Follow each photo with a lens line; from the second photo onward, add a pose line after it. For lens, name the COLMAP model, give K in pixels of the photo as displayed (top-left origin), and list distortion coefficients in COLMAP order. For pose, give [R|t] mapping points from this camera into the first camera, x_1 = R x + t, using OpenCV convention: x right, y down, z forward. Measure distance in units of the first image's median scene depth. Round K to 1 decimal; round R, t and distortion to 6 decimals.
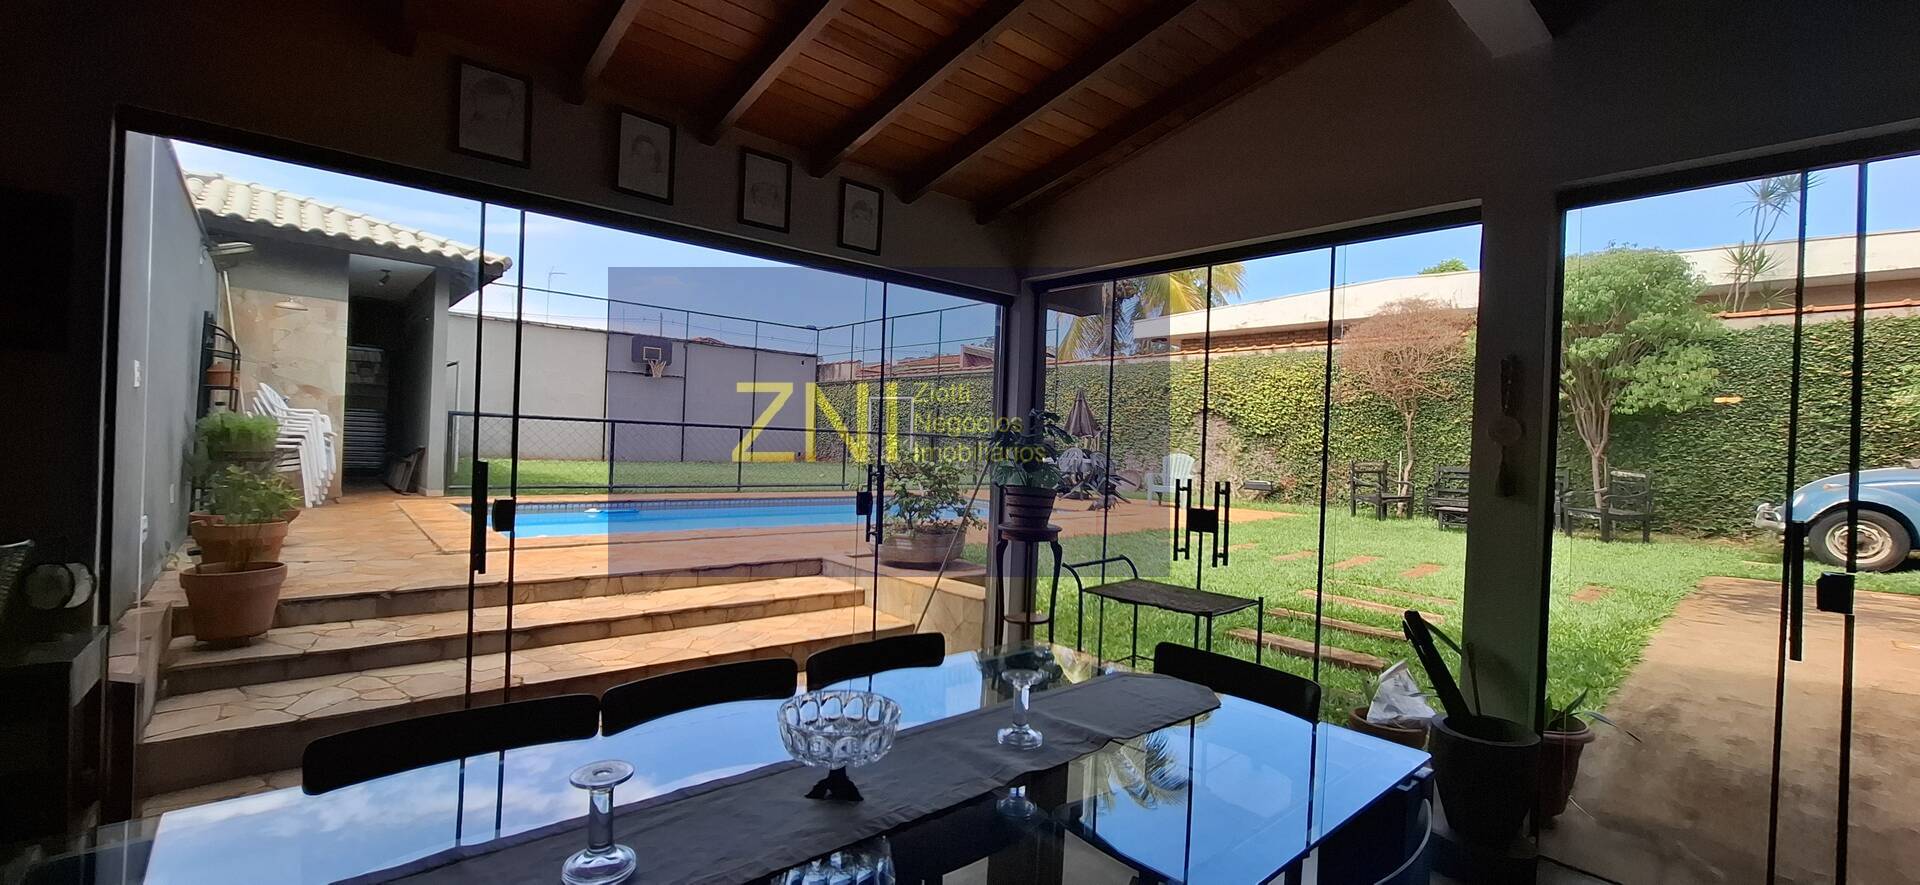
lens RADIAL K [[767.2, 0, 956.4], [0, 767.2, 449.0], [0, 0, 1]] dist [0.003042, 0.000471]
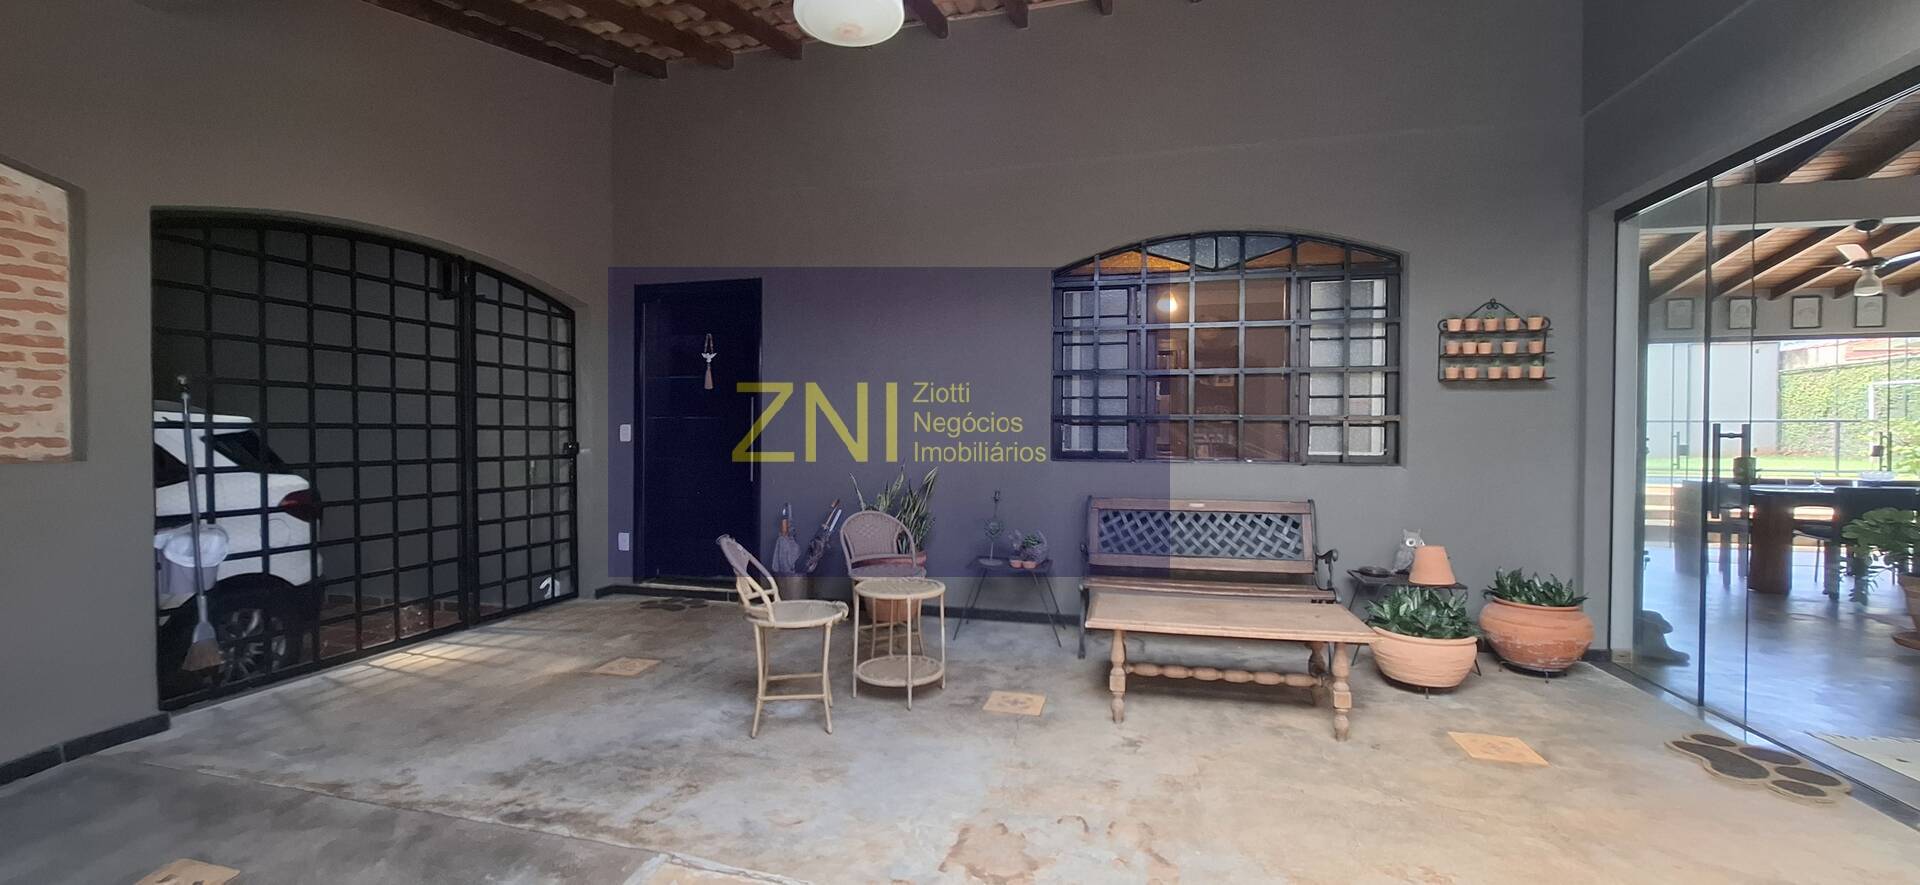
lens RADIAL K [[762.1, 0, 952.5], [0, 762.1, 448.7], [0, 0, 1]] dist [-0.012250, 0.005333]
pose [[0.547274, -0.020588, -0.836700, 0.072461], [0.010245, 0.999787, -0.017900, 0.028329], [0.836891, 0.001224, 0.547369, -0.717649]]
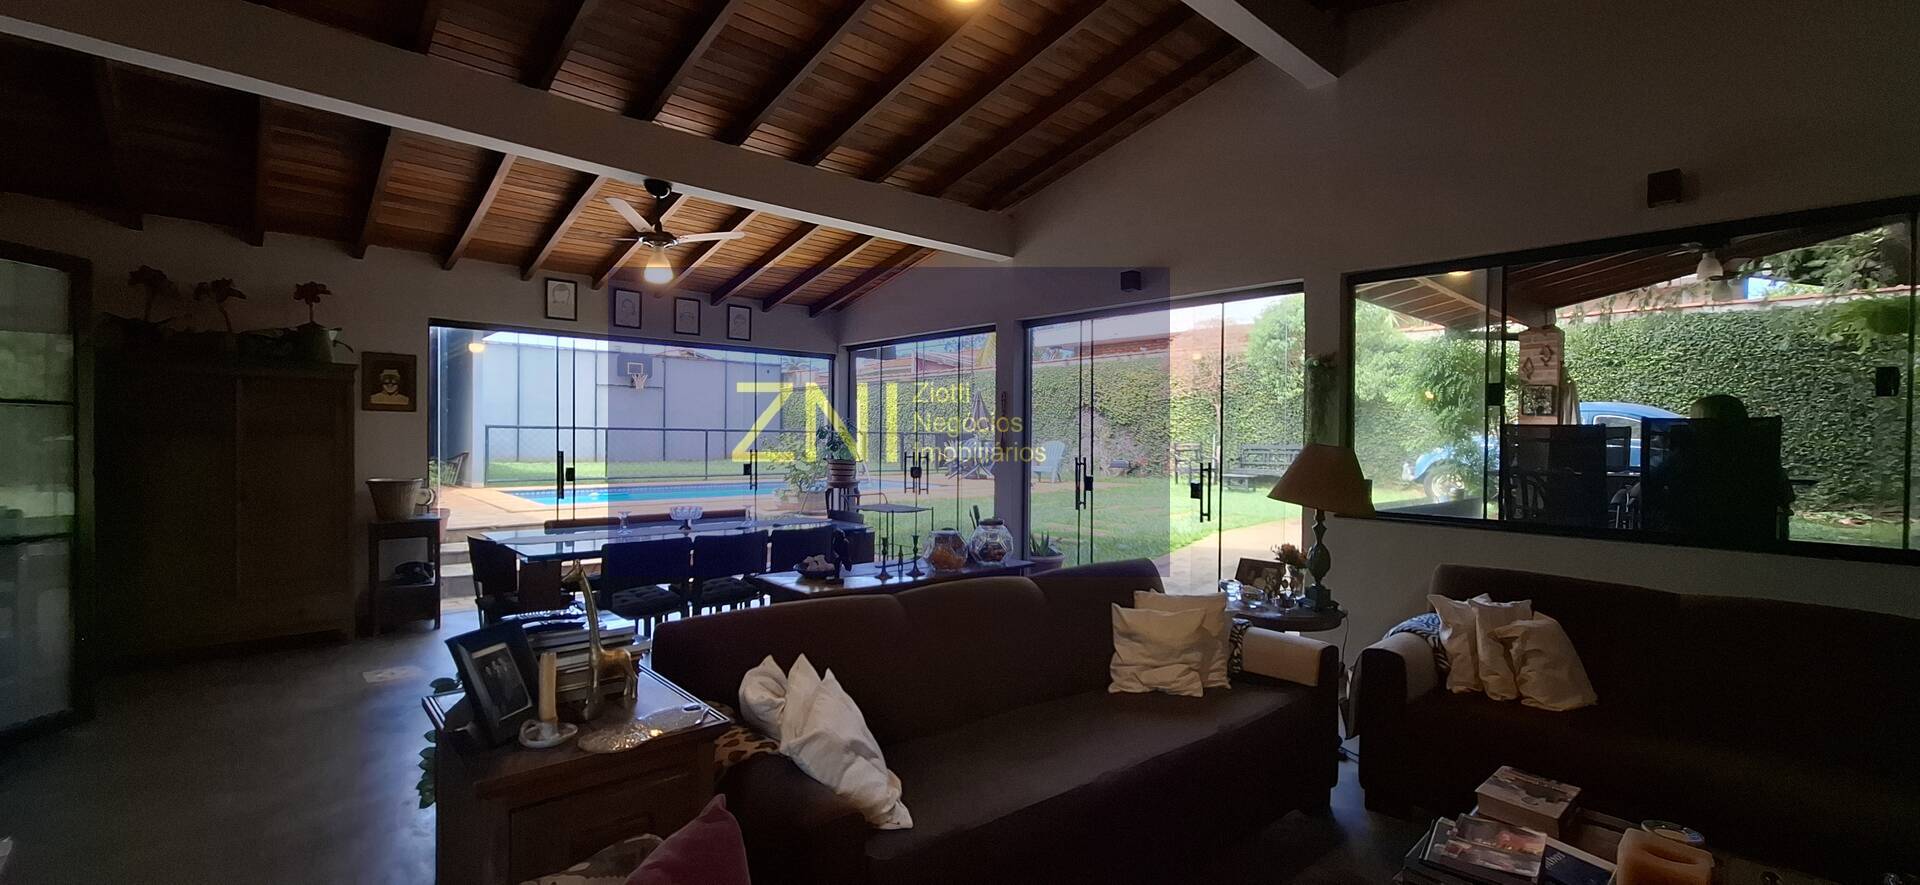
lens RADIAL K [[776.0, 0, 960.0], [0, 776.0, 442.5], [0, 0, 1]] dist [-0.000987, -0.000005]
pose [[0.999462, -0.028734, 0.015816, 0.126974], [0.028768, 0.999584, -0.001886, 0.007519], [-0.015755, 0.002340, 0.999873, -0.315563]]
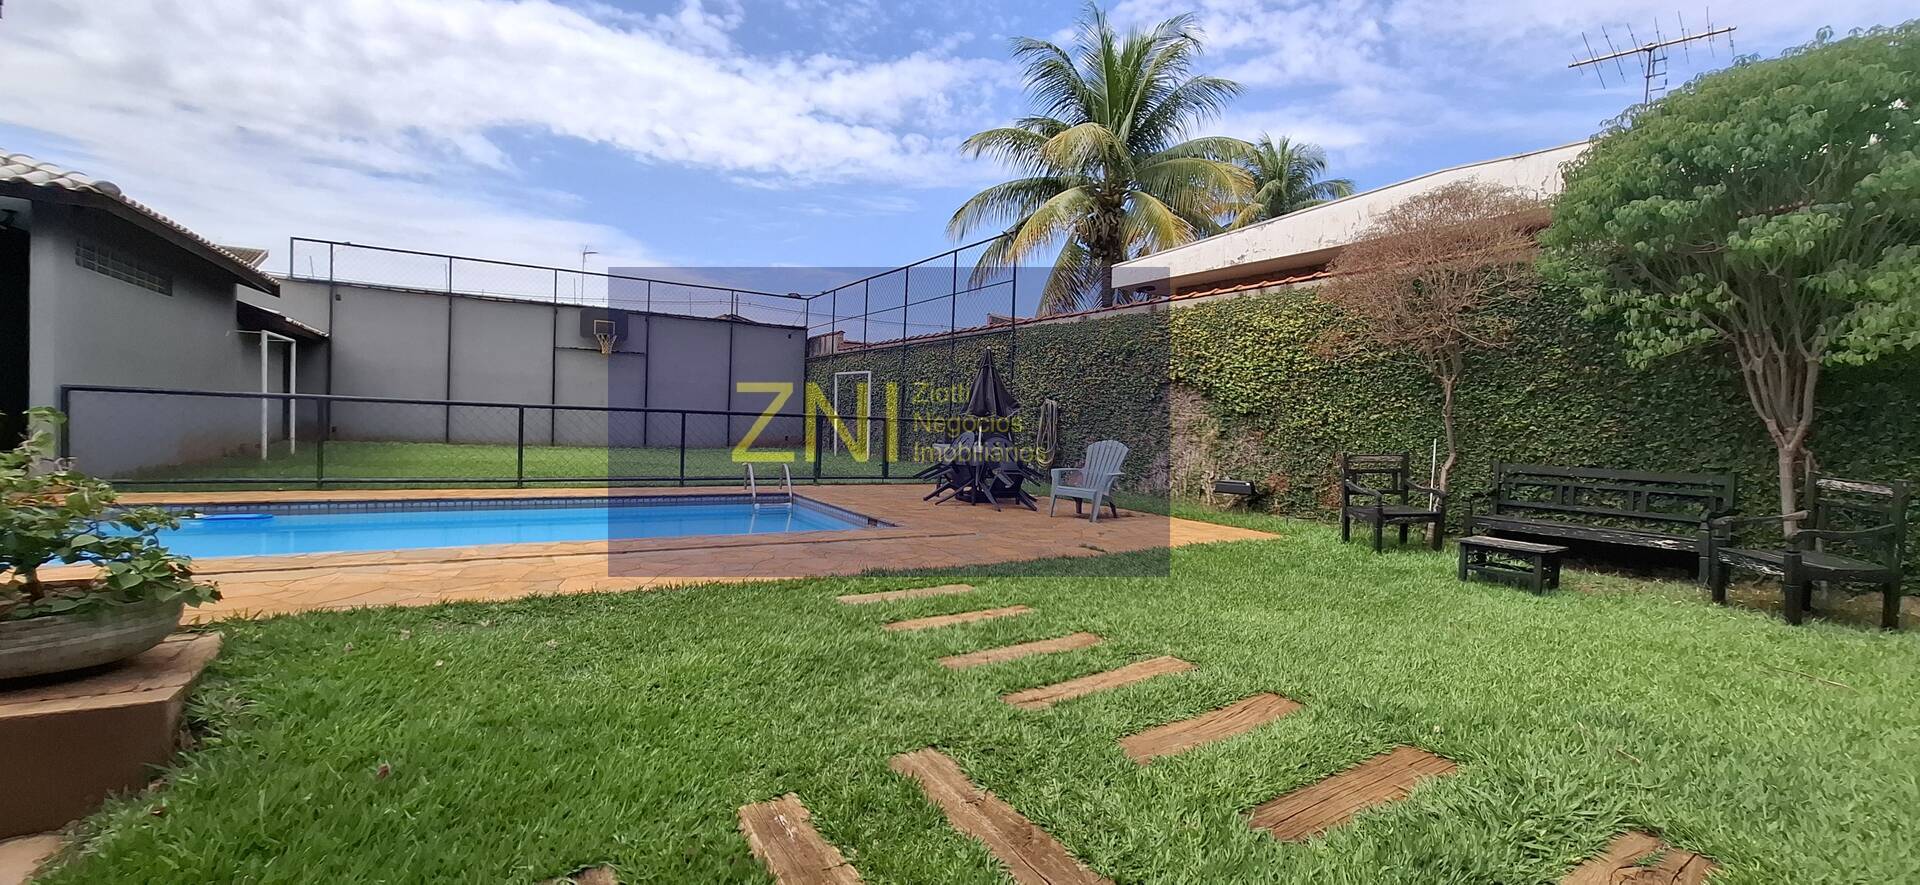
lens RADIAL K [[760.7, 0, 957.0], [0, 760.7, 450.8], [0, 0, 1]] dist [-0.001758, -0.000215]
pose [[0.984269, 0.005048, -0.176605, 0.308814], [-0.000753, 0.999703, 0.024373, -0.001946], [0.176676, -0.023857, 0.983980, 0.328690]]
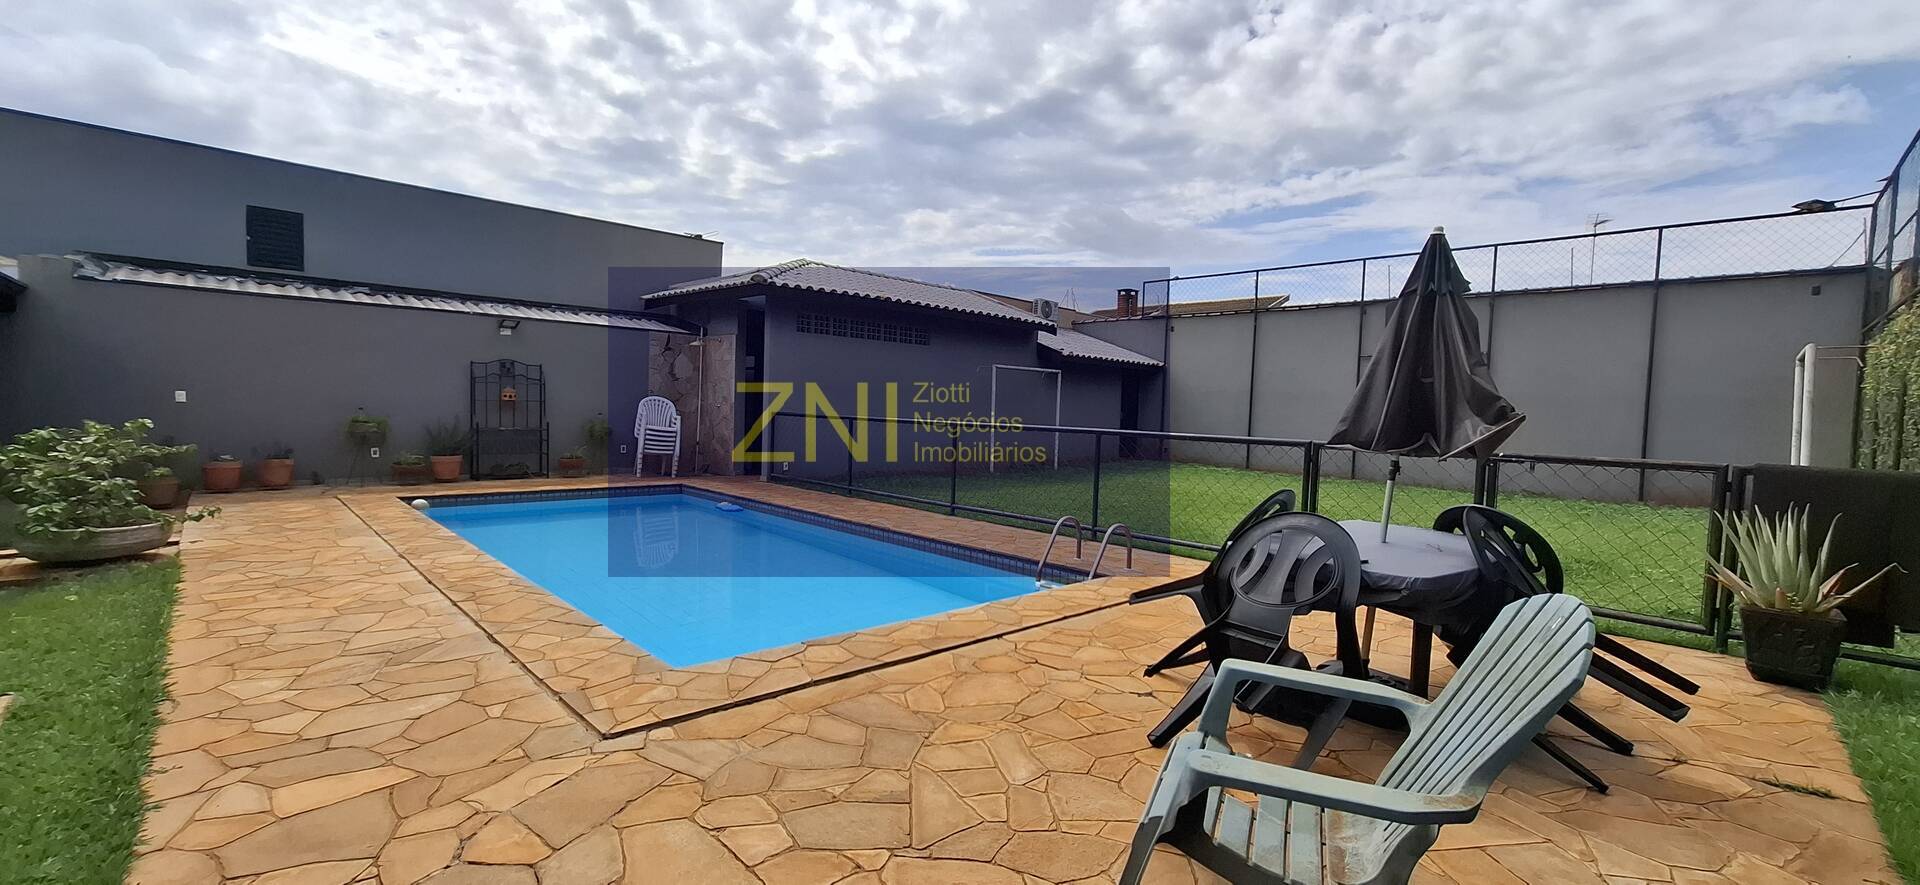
lens RADIAL K [[762.1, 0, 952.5], [0, 762.1, 448.7], [0, 0, 1]] dist [-0.012250, 0.005333]
pose [[0.050059, 0.019045, -0.998565, 0.442275], [-0.041570, 0.998991, 0.016969, -0.016890], [0.997881, 0.040661, 0.050800, 1.004556]]
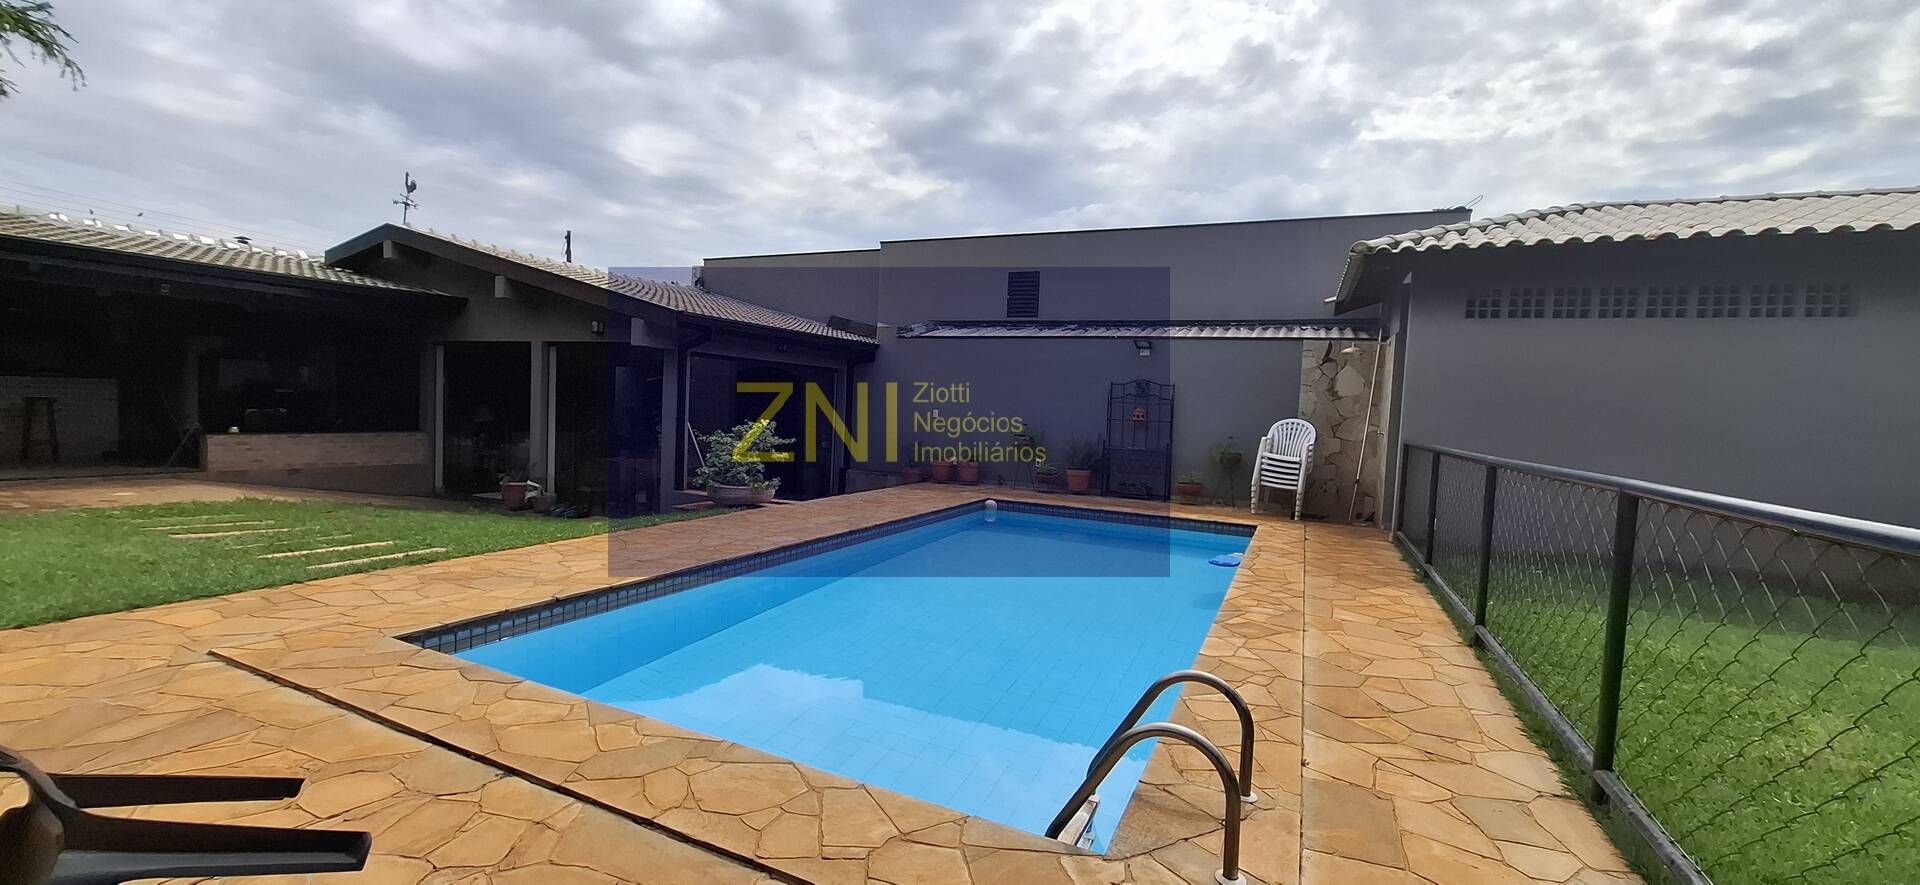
lens RADIAL K [[760.7, 0, 957.0], [0, 760.7, 450.8], [0, 0, 1]] dist [-0.001758, -0.000215]
pose [[-0.912490, -0.055614, -0.405302, 0.071624], [-0.084257, 0.995025, 0.053162, -0.031162], [0.400329, 0.082659, -0.912636, 1.272941]]
